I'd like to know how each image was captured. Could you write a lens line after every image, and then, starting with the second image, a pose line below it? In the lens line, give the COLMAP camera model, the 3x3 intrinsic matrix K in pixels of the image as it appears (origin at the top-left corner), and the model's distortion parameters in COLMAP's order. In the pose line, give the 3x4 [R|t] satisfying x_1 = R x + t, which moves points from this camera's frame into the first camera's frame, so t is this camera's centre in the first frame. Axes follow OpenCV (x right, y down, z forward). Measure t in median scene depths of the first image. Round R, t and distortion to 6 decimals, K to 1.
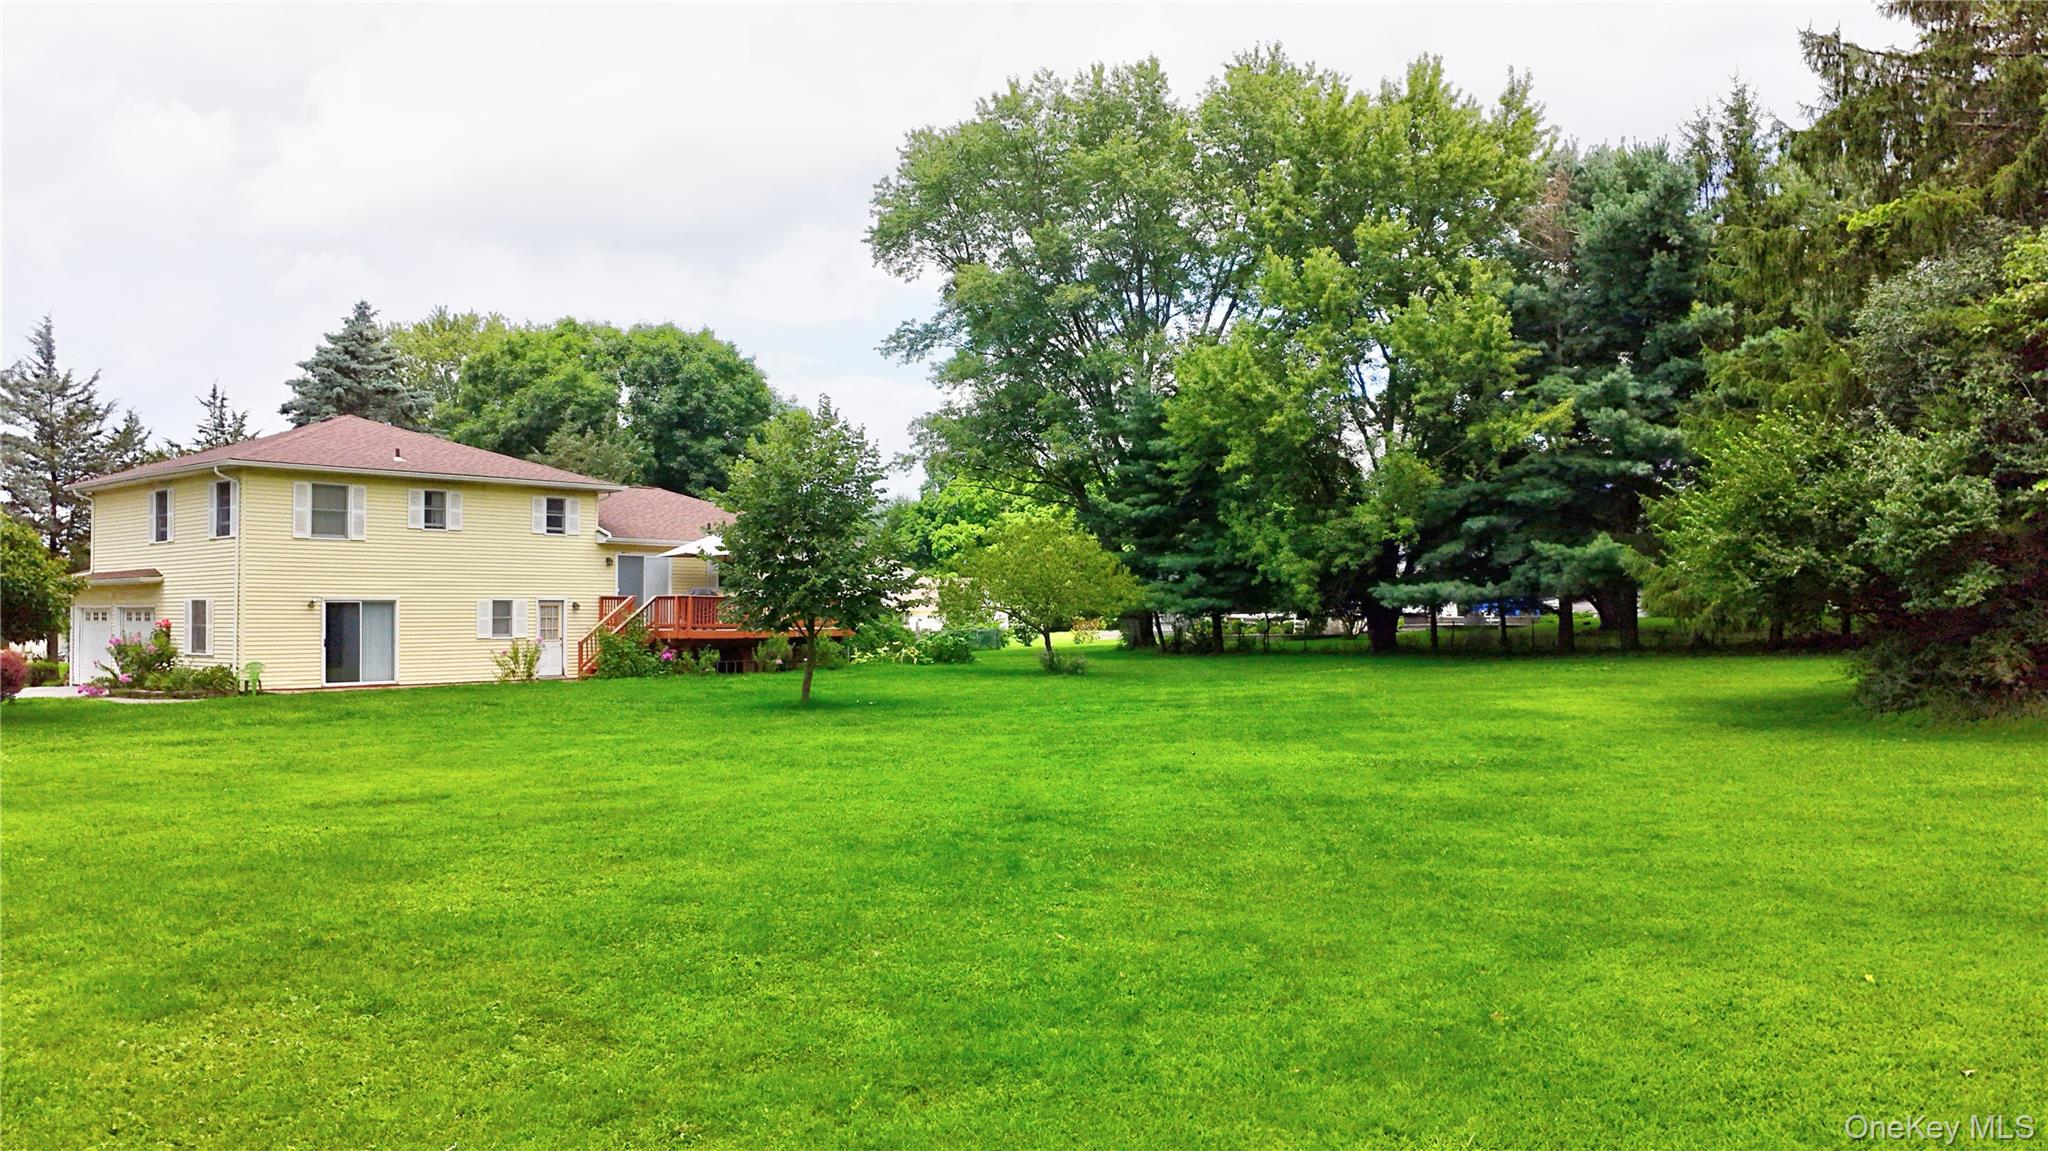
lens RADIAL K [[1514.7, 0, 1025.2], [0, 1514.7, 580.3], [0, 0, 1]] dist [-0.029935, -0.008306]
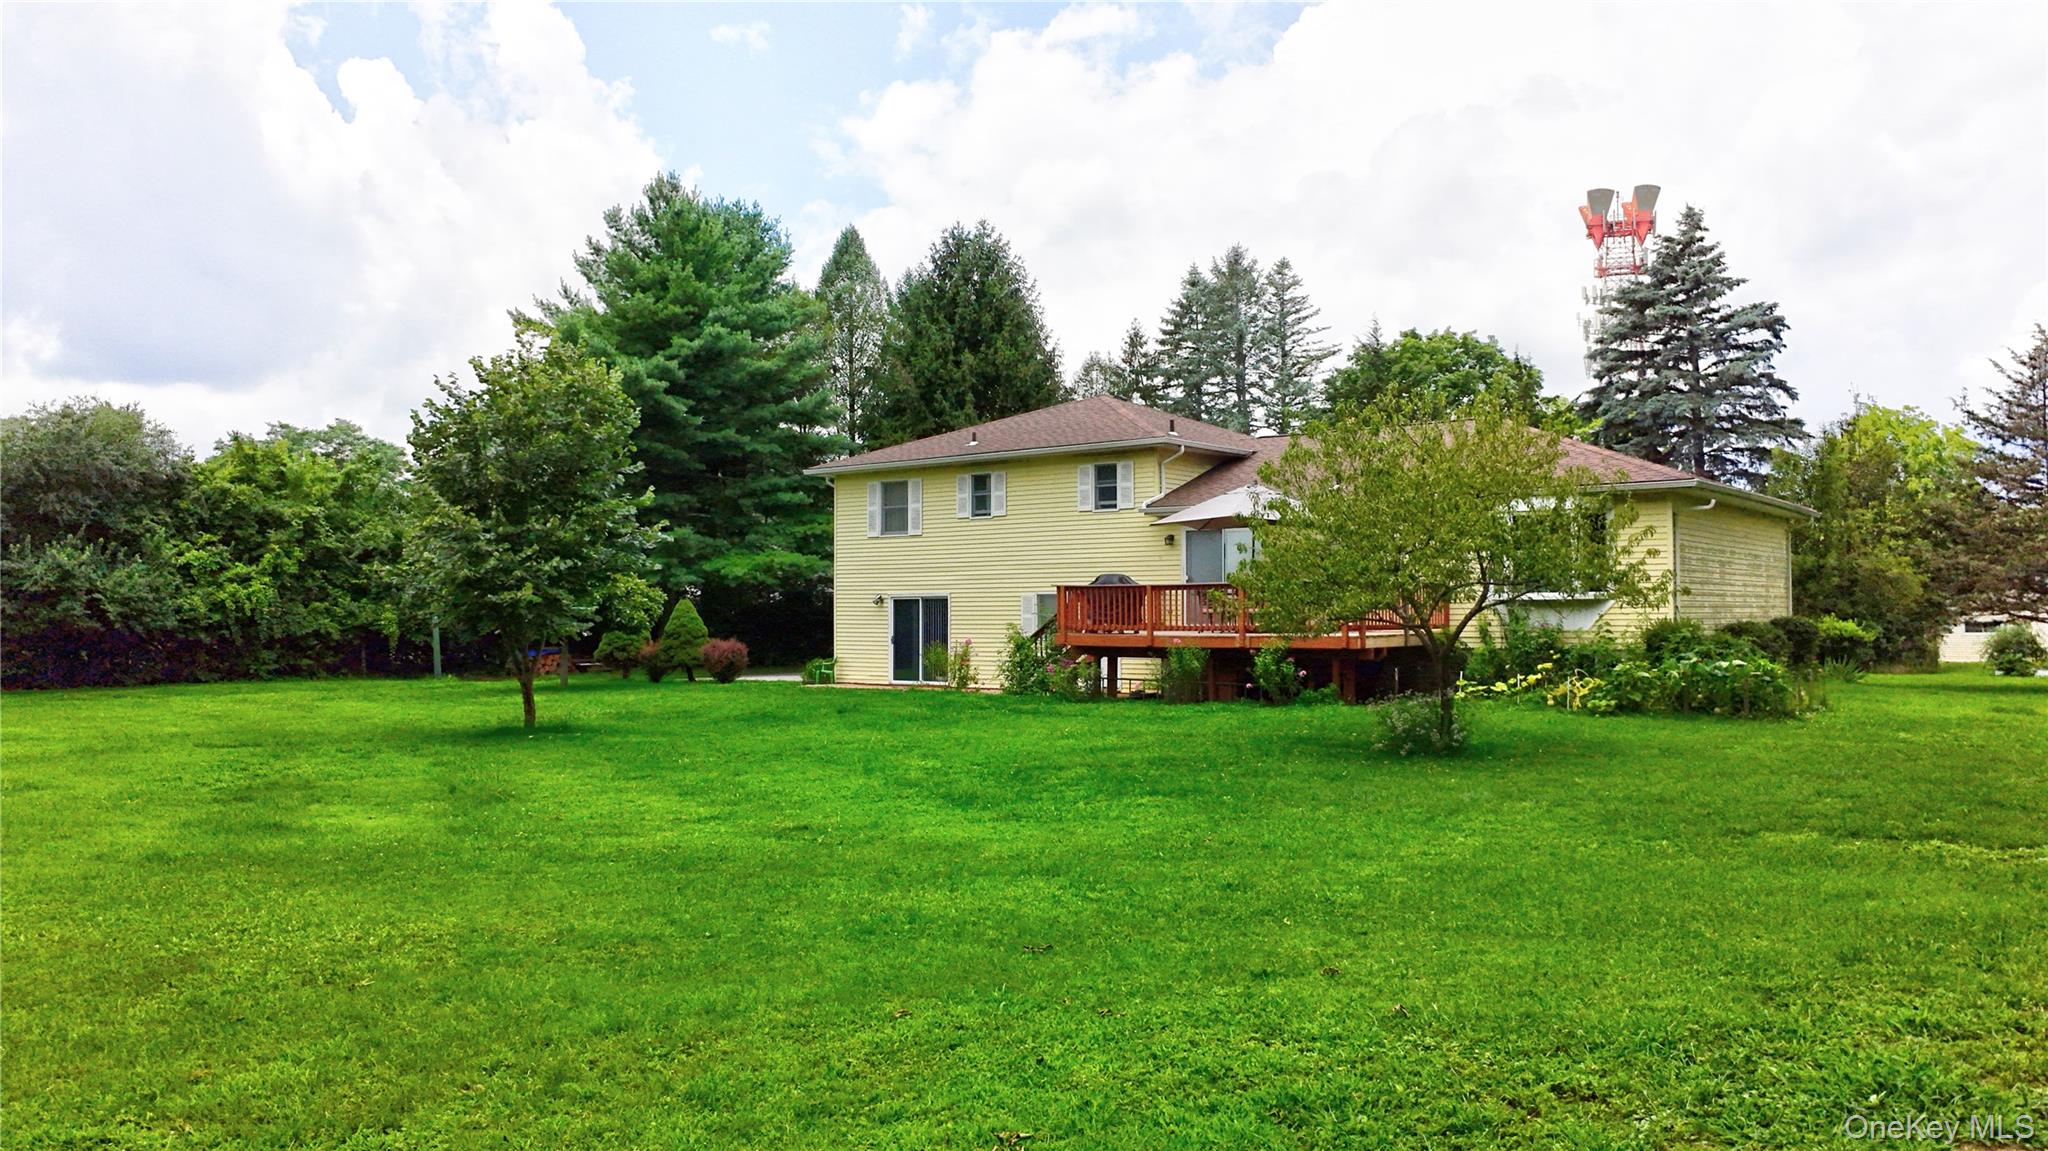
lens RADIAL K [[1514.7, 0, 1025.2], [0, 1514.7, 580.3], [0, 0, 1]] dist [-0.029935, -0.008306]
pose [[0.037242, -0.019073, -0.999124, 0.495626], [0.025557, 0.999509, -0.018127, 0.020367], [0.998979, -0.024859, 0.037711, 0.959892]]
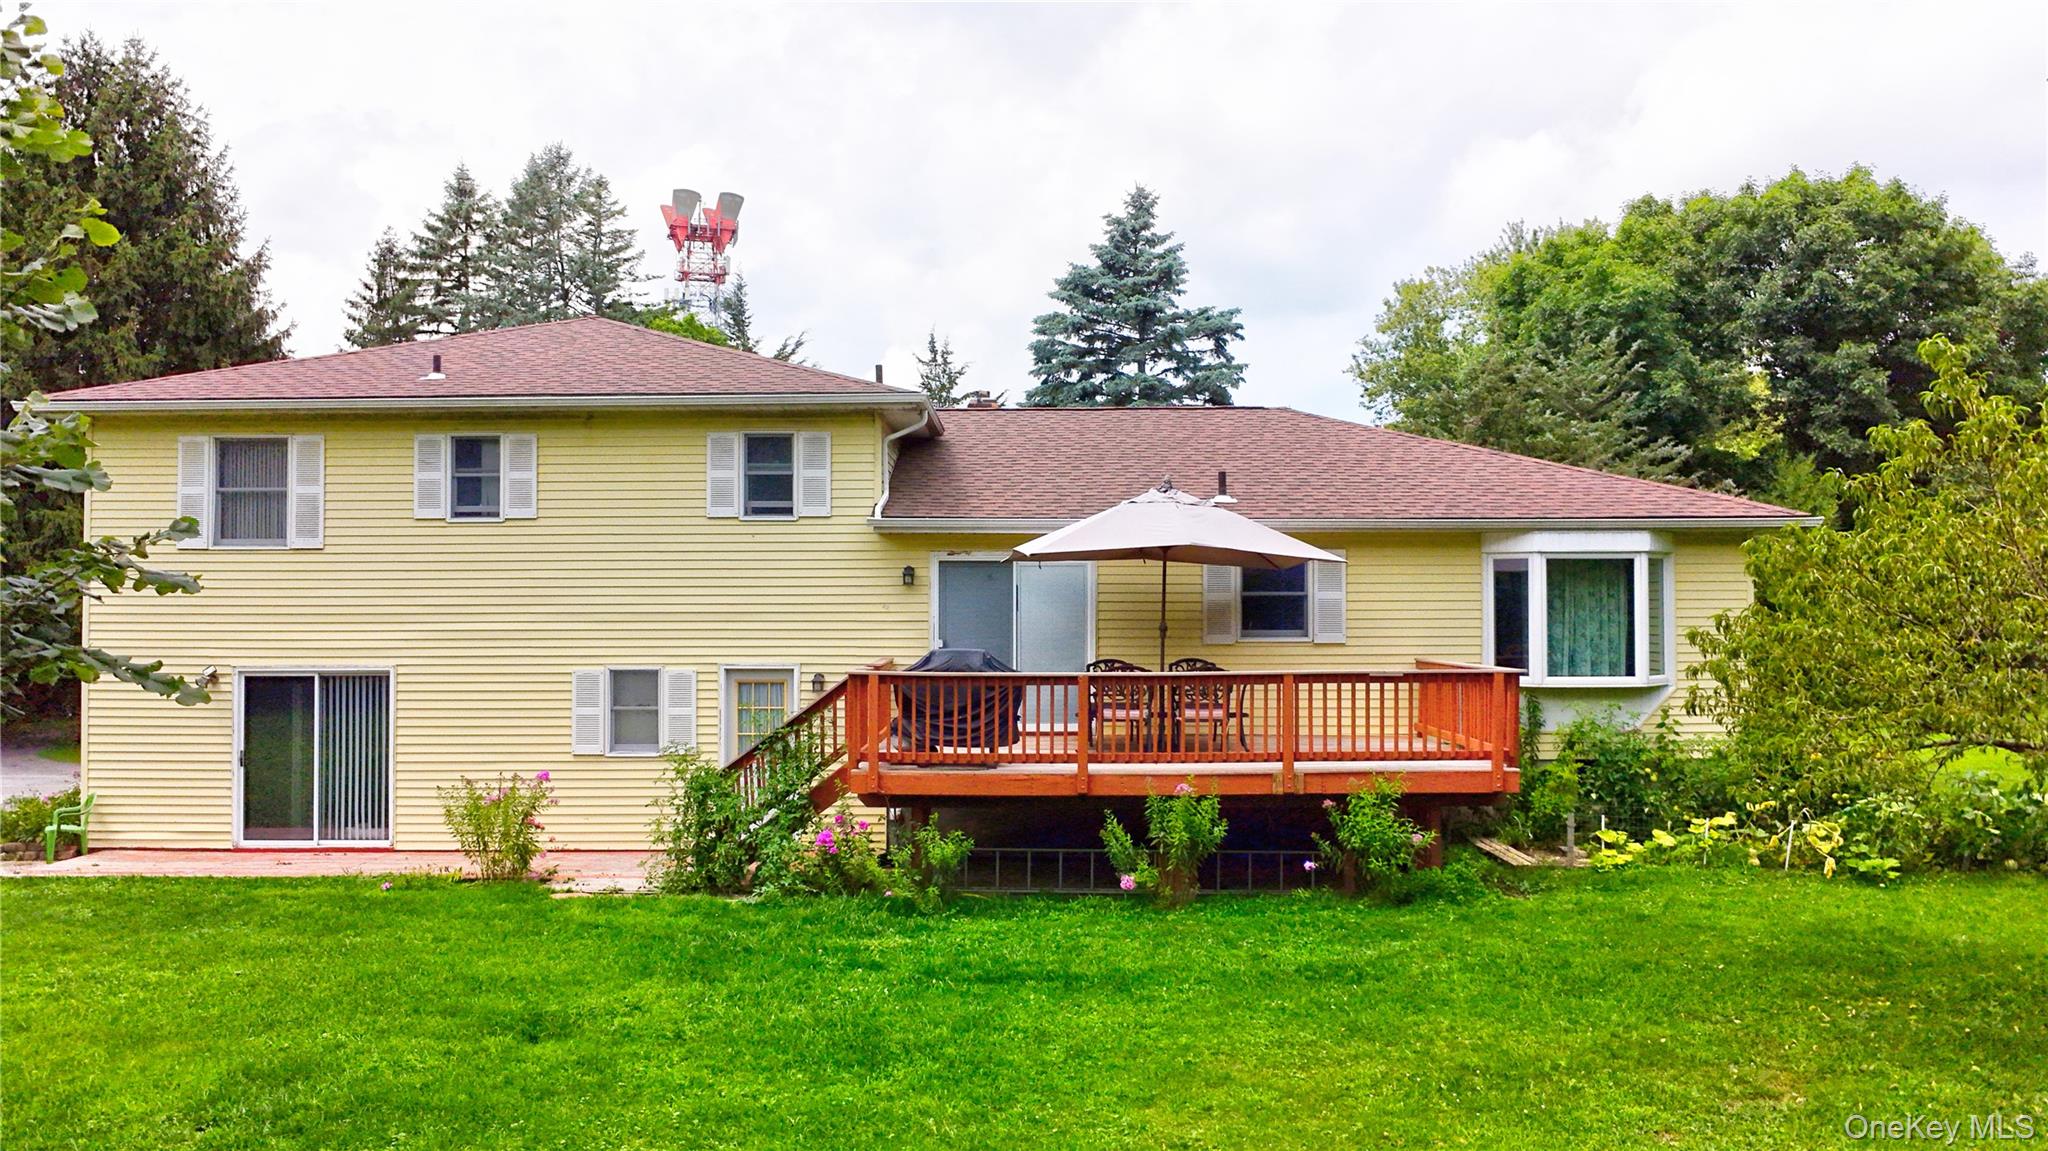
lens RADIAL K [[1514.7, 0, 1025.2], [0, 1514.7, 580.3], [0, 0, 1]] dist [-0.029935, -0.008306]
pose [[0.642023, -0.015780, -0.766523, 0.071453], [0.017961, 0.999823, -0.005538, -0.008884], [0.766475, -0.010212, 0.642193, 0.804989]]
